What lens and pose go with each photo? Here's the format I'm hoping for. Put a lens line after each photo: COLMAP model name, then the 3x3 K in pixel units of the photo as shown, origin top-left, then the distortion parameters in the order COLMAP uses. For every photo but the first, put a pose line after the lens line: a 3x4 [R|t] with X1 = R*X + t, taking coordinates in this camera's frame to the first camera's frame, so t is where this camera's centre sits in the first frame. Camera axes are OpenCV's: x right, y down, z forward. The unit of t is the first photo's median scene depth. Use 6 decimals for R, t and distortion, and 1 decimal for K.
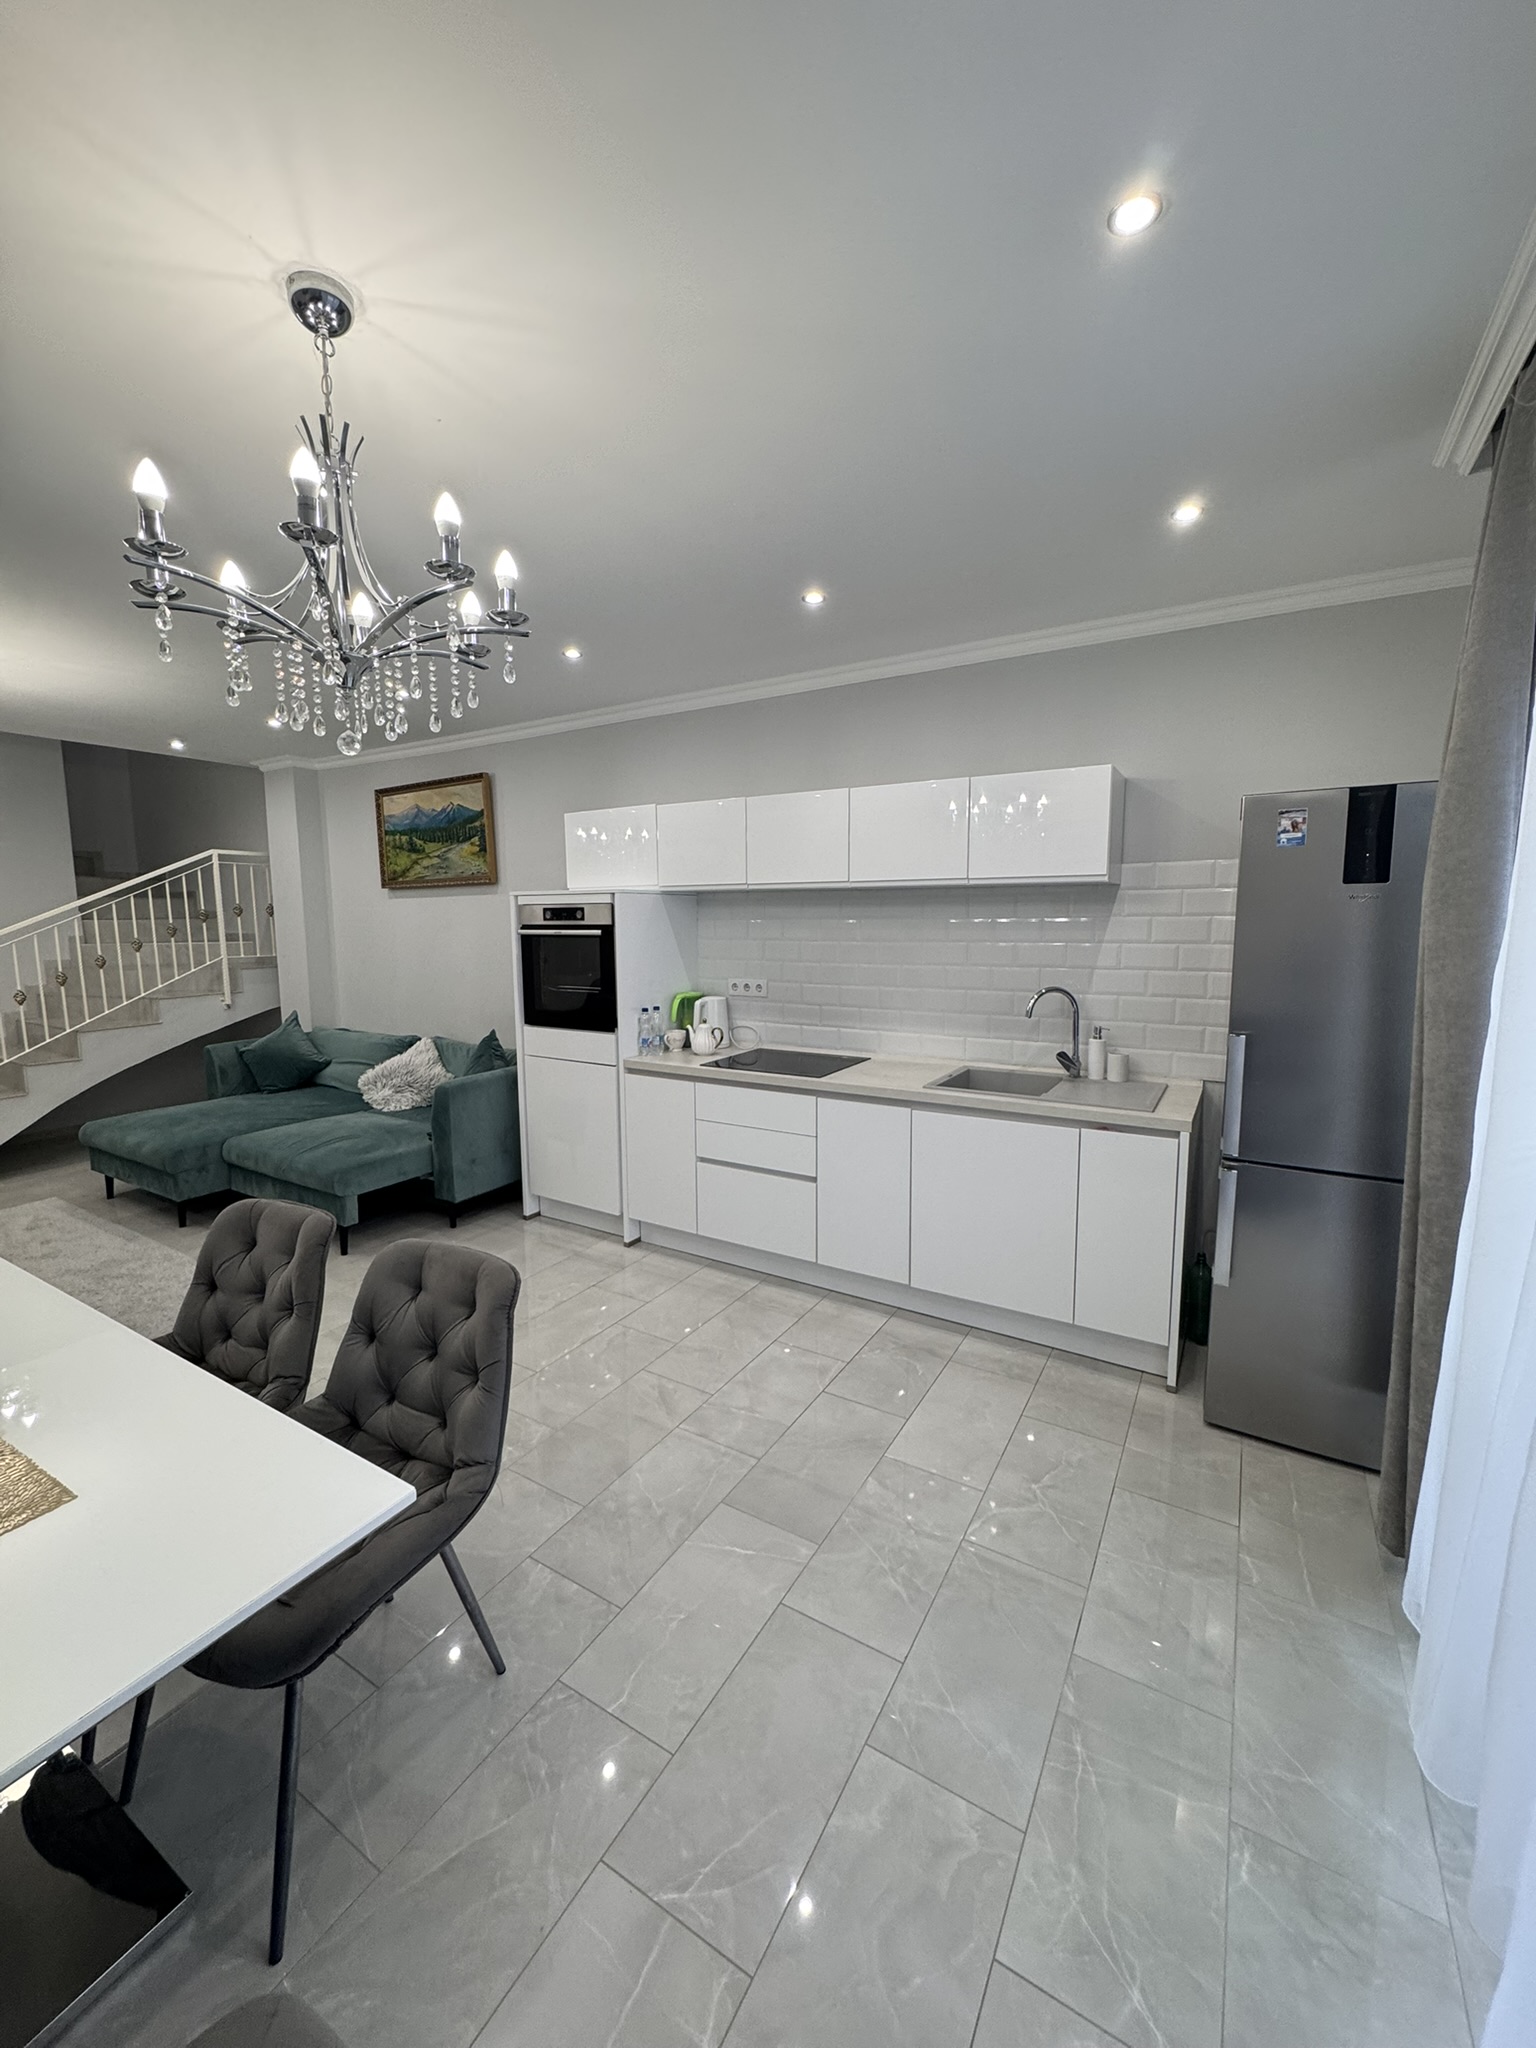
lens RADIAL K [[814.4, 0, 769.0], [0, 814.4, 1019.3], [0, 0, 1]] dist [-0.000849, 0.000302]
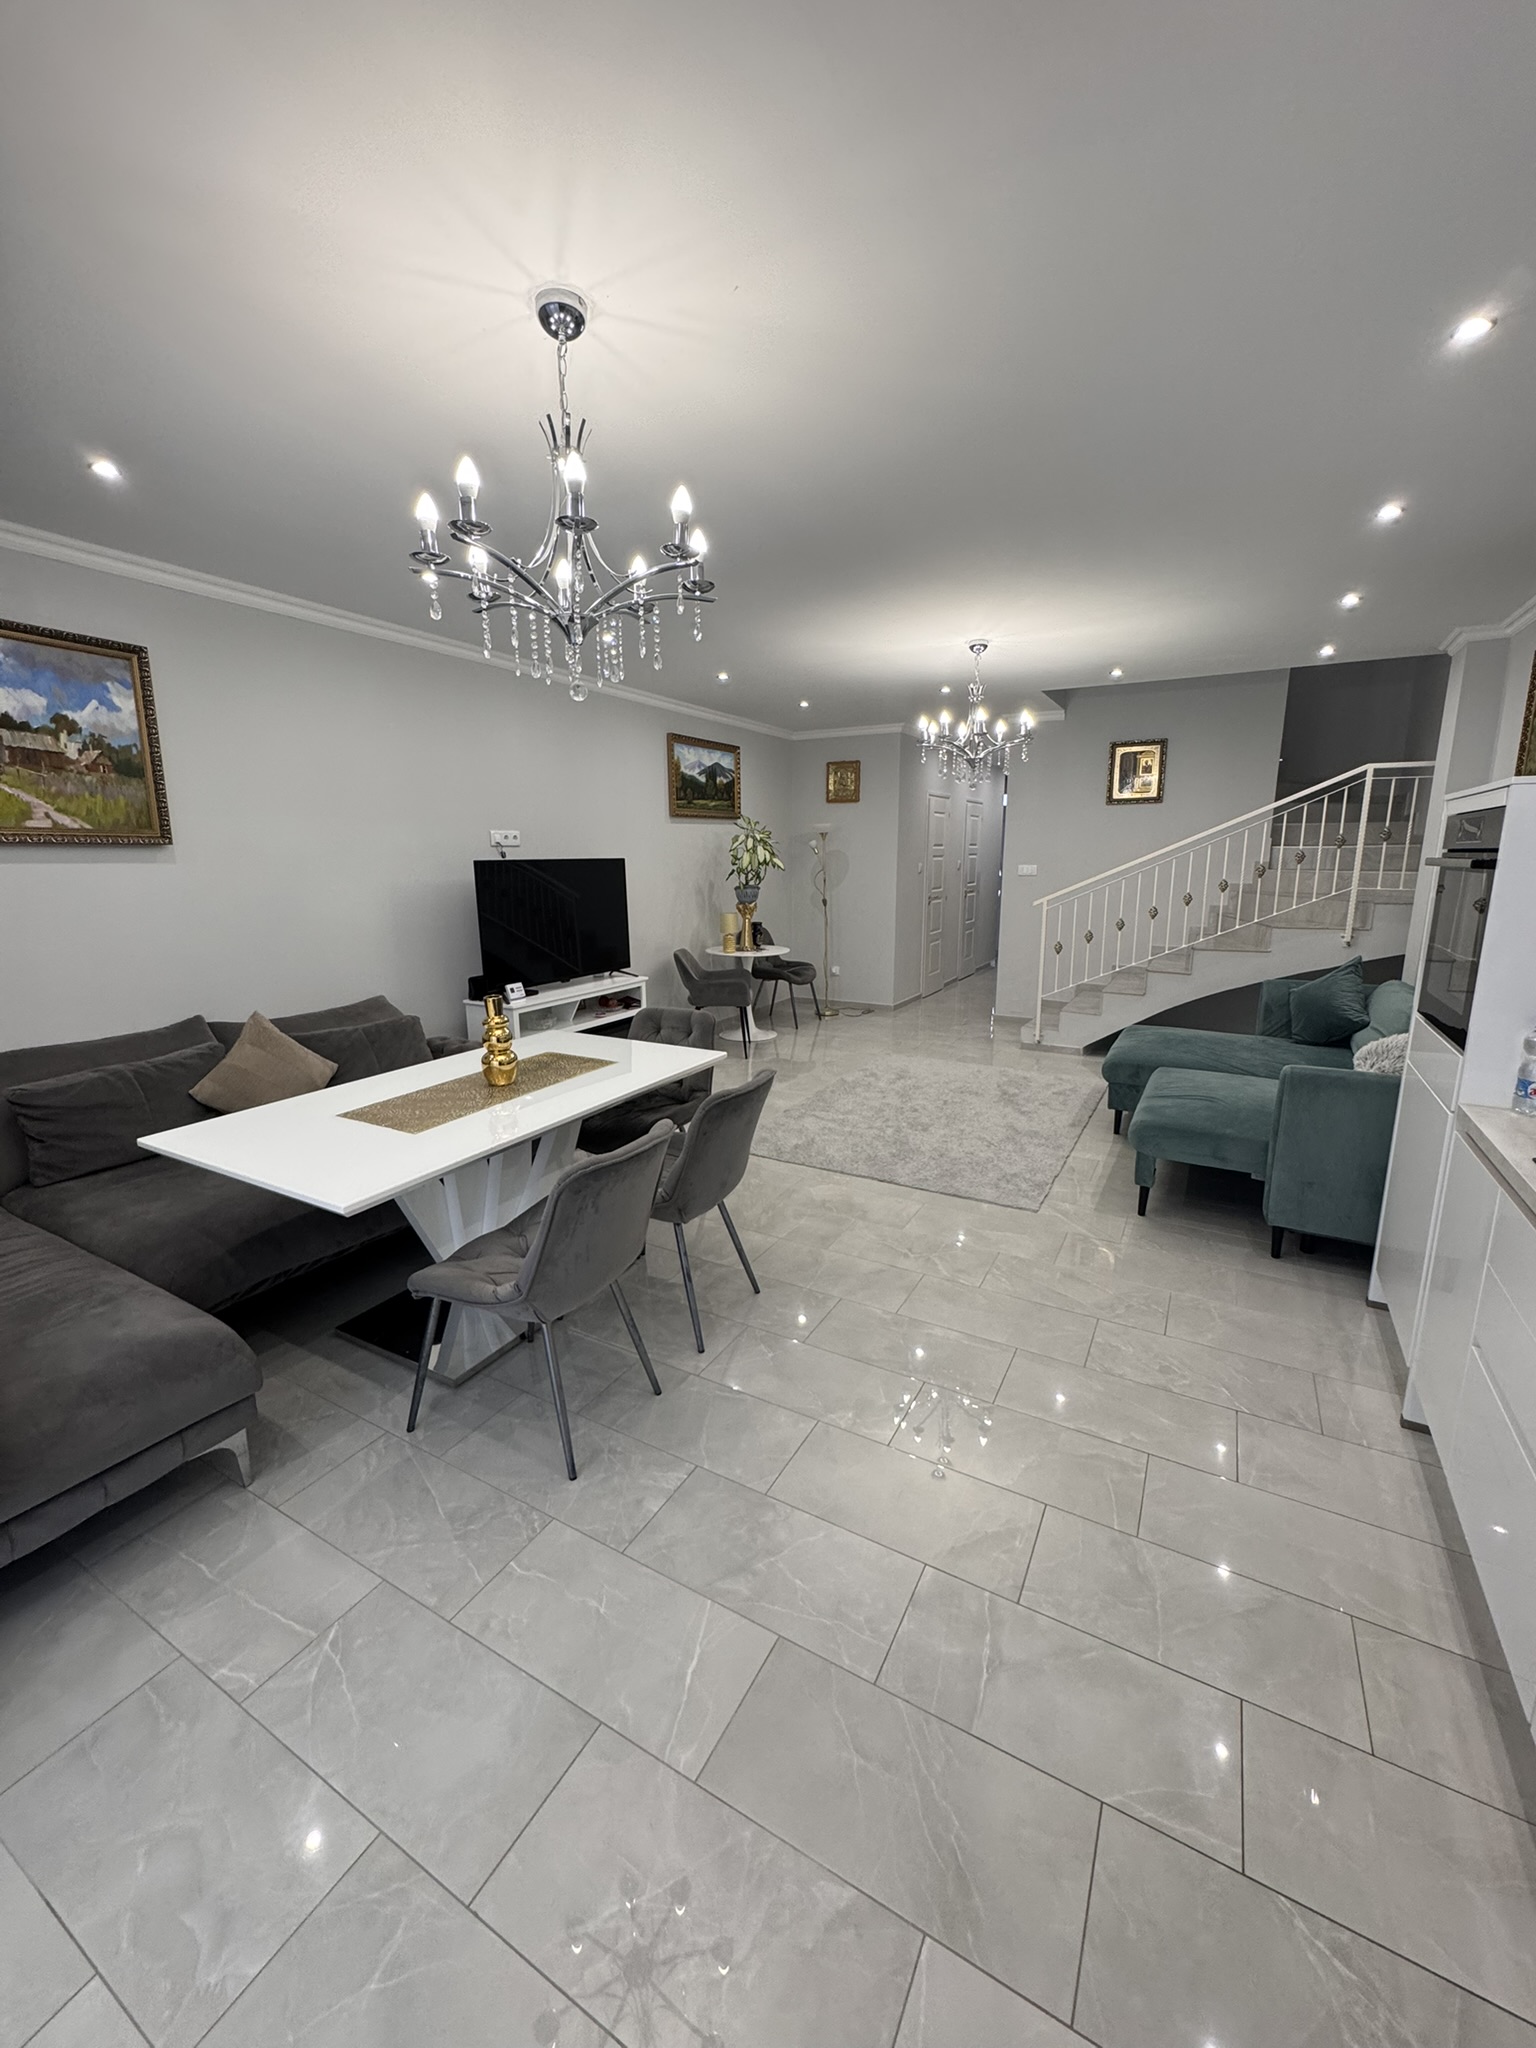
lens RADIAL K [[814.4, 0, 772.9], [0, 814.4, 1024.6], [0, 0, 1]] dist [-0.000849, 0.000302]
pose [[0.030557, 0.209994, -0.977225, 0.237284], [-0.120676, 0.971305, 0.204948, -0.042267], [0.992222, 0.111664, 0.055022, 0.386258]]
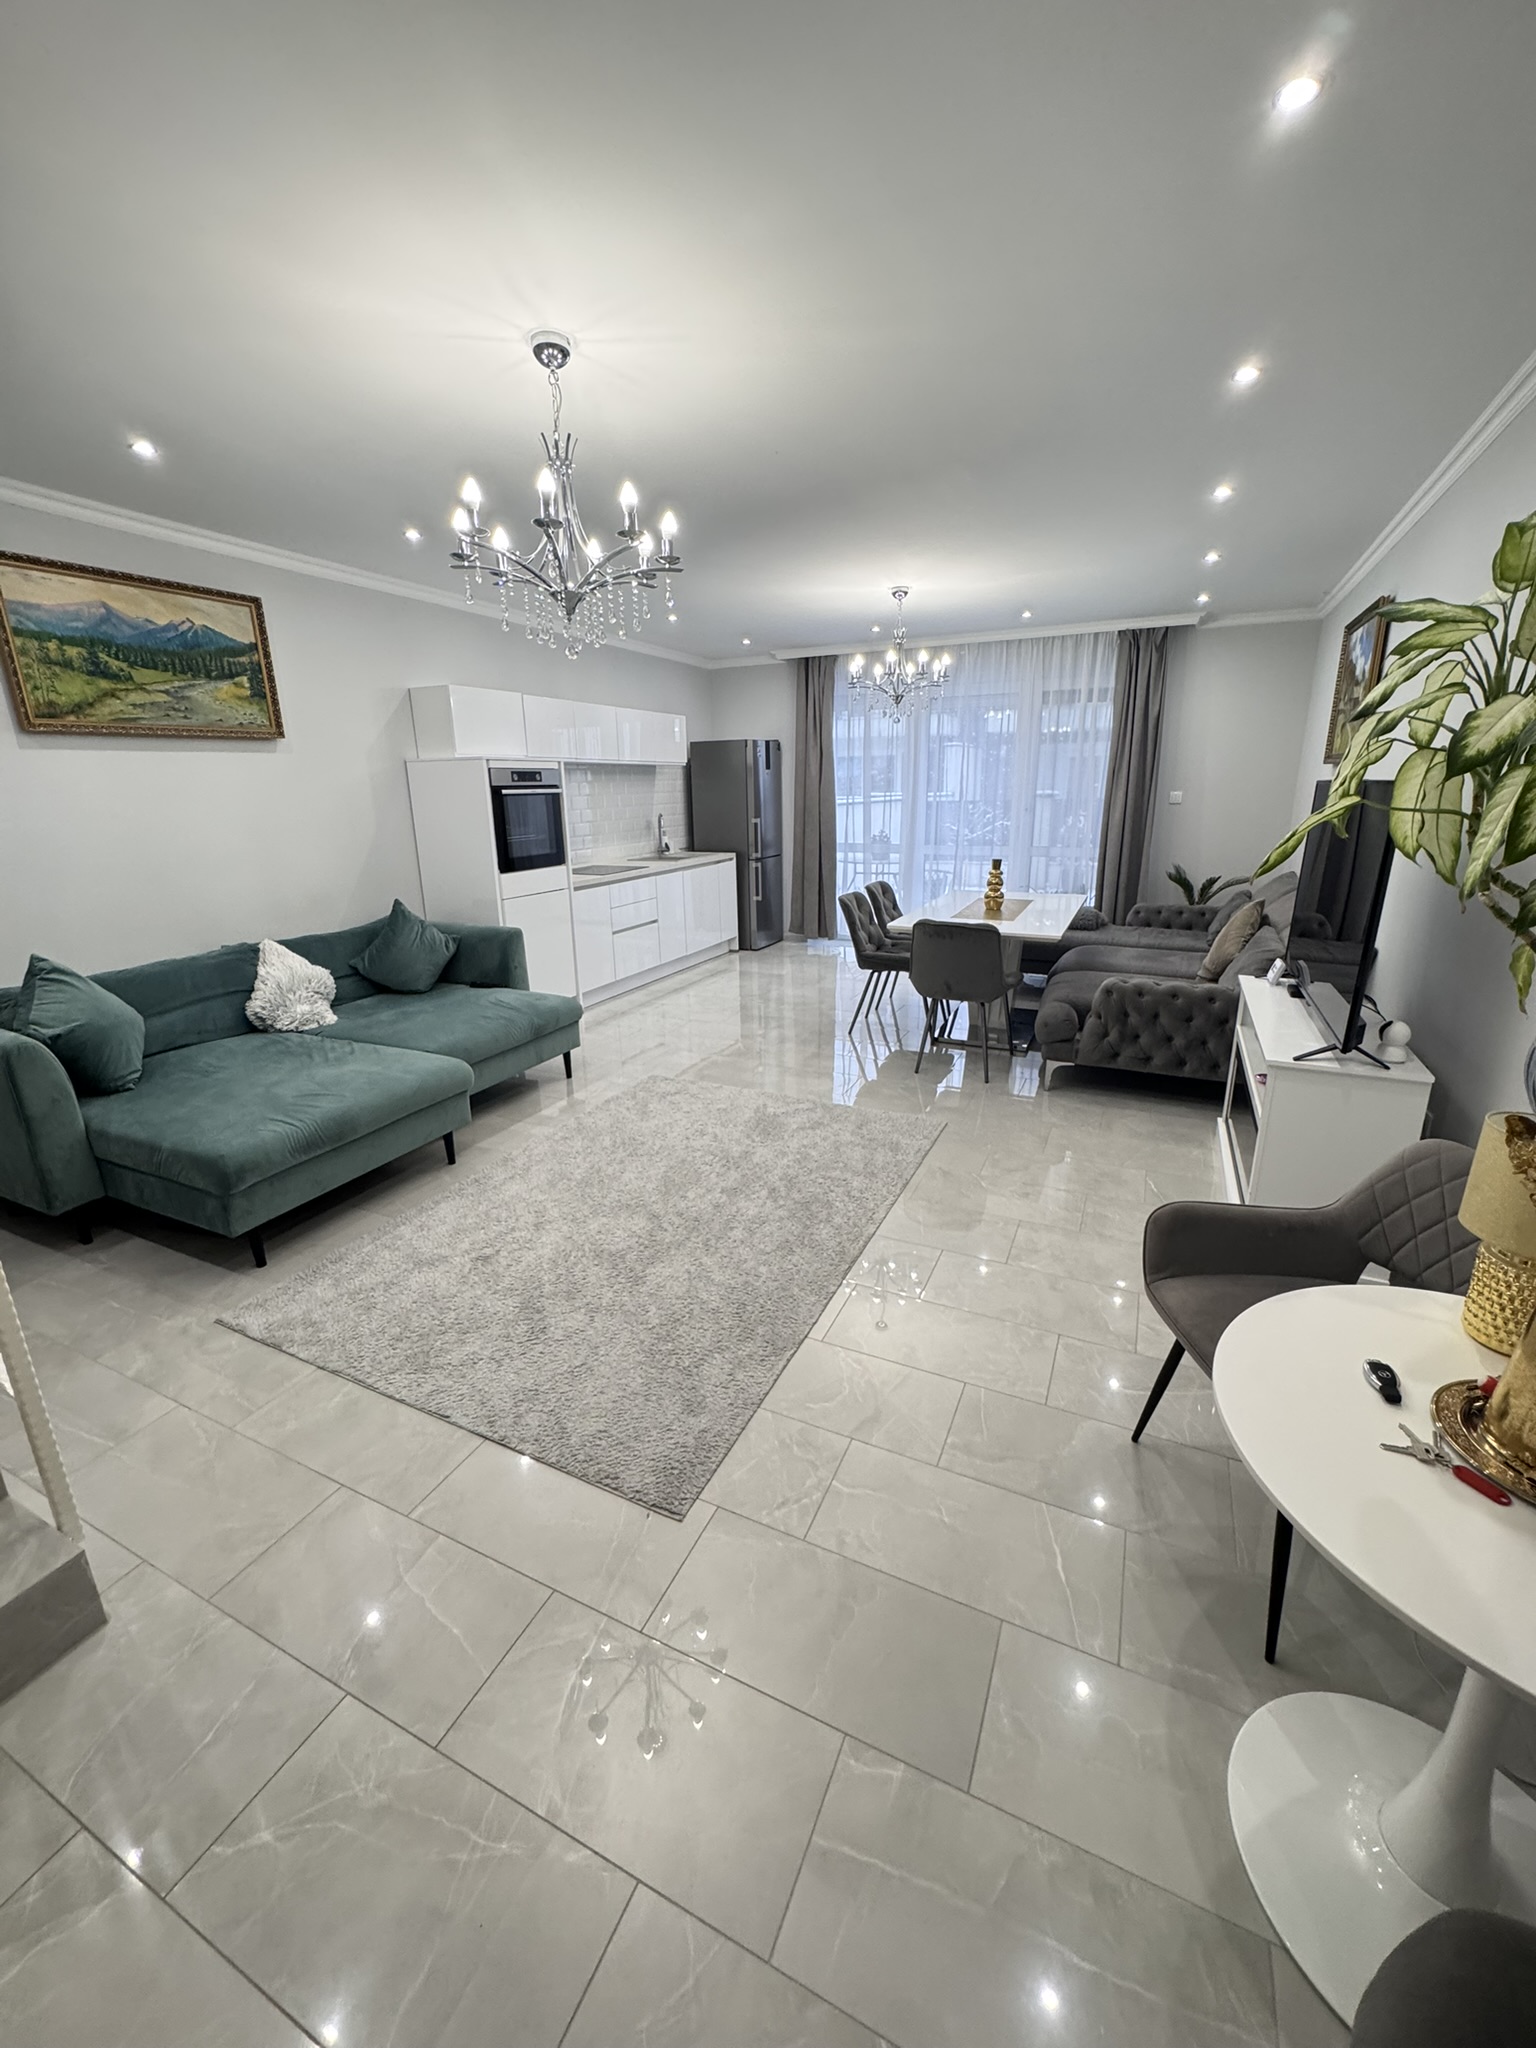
lens RADIAL K [[814.4, 0, 766.9], [0, 814.4, 1026.3], [0, 0, 1]] dist [-0.000849, 0.000302]
pose [[-0.091140, -0.279313, 0.955865, -1.248313], [0.139359, 0.946837, 0.289963, -0.059301], [-0.986039, 0.159636, -0.047370, 0.583138]]
